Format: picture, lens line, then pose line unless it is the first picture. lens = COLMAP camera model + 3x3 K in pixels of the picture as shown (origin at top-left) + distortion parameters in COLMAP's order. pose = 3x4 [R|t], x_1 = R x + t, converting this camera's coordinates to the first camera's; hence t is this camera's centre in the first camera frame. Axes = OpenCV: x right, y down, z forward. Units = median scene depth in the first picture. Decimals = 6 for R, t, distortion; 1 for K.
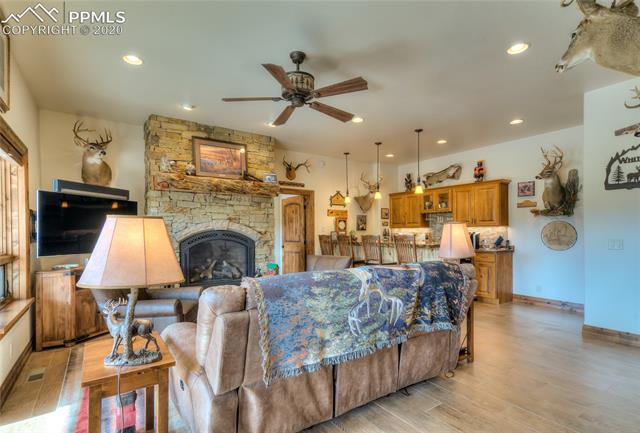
lens RADIAL K [[307.8, 0, 317.4], [0, 307.8, 234.8], [0, 0, 1]] dist [0.031301, 0.001682]
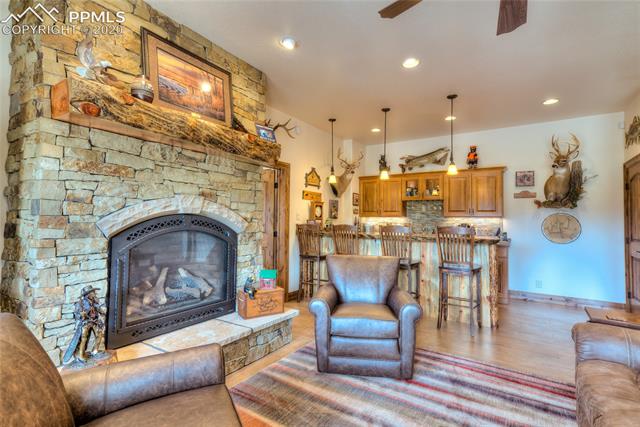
lens RADIAL K [[307.8, 0, 319.9], [0, 307.8, 213.5], [0, 0, 1]] dist [0.031301, 0.001682]
pose [[0.930848, 0.024998, 0.364550, -0.270413], [-0.013793, 0.999350, -0.033309, -0.000685], [-0.365145, 0.025978, 0.930588, 0.365788]]
